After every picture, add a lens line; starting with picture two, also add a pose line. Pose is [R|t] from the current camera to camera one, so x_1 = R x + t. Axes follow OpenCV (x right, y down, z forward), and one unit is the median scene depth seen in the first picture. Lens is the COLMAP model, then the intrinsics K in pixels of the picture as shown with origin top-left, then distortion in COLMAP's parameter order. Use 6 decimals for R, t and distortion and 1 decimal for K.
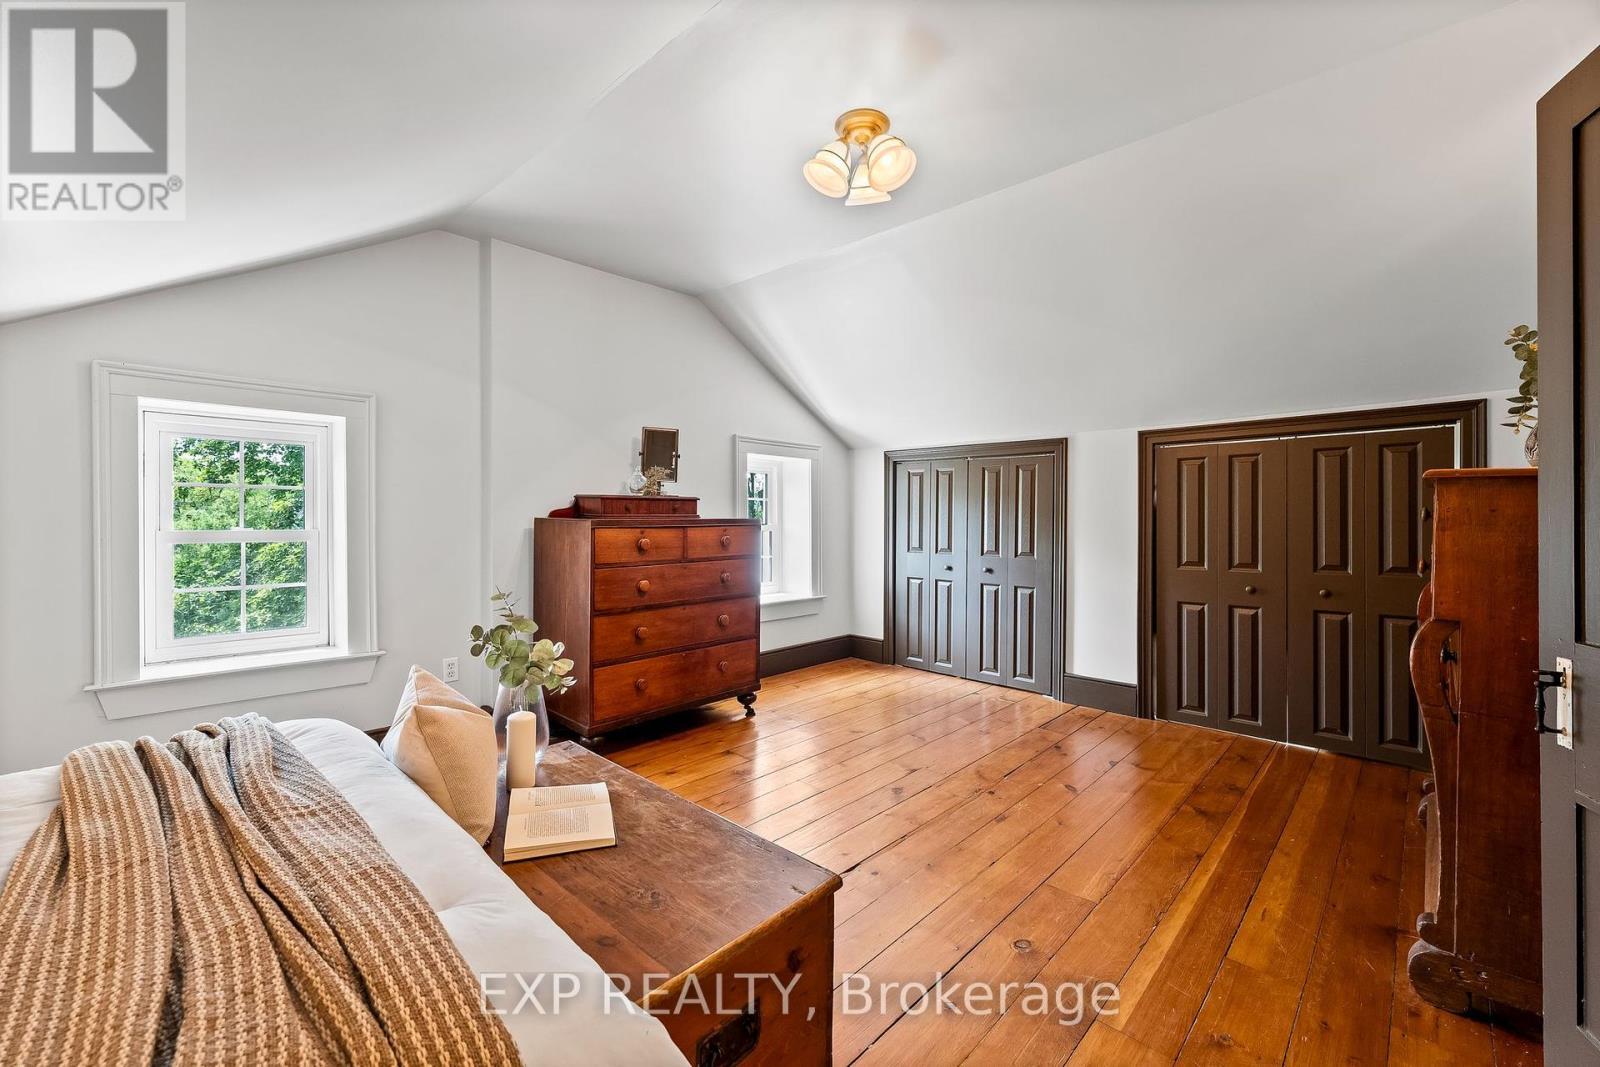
lens RADIAL K [[660.4, 0, 793.2], [0, 660.4, 524.8], [0, 0, 1]] dist [0.002331, 0.000297]
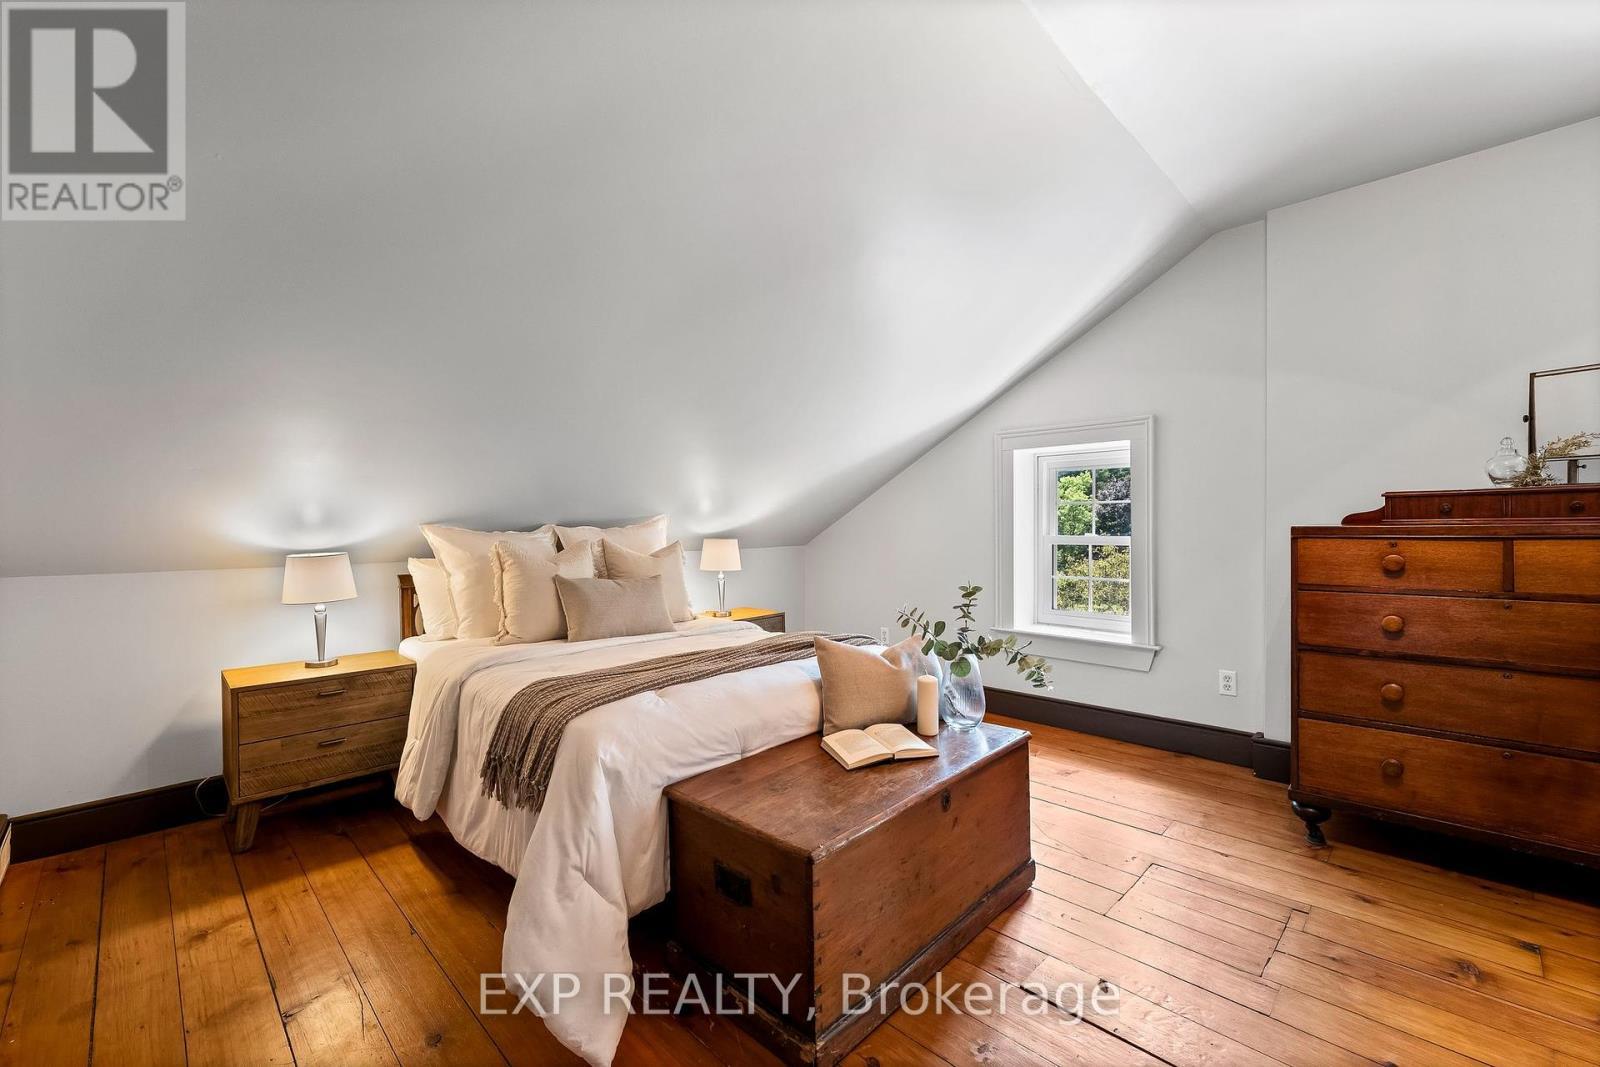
lens RADIAL K [[660.4, 0, 793.8], [0, 660.4, 530.1], [0, 0, 1]] dist [0.002331, 0.000297]
pose [[-0.018070, 0.002955, -0.999832, 0.475977], [-0.002182, 0.999993, 0.002995, -0.005078], [0.999834, 0.002236, -0.018063, 0.399643]]
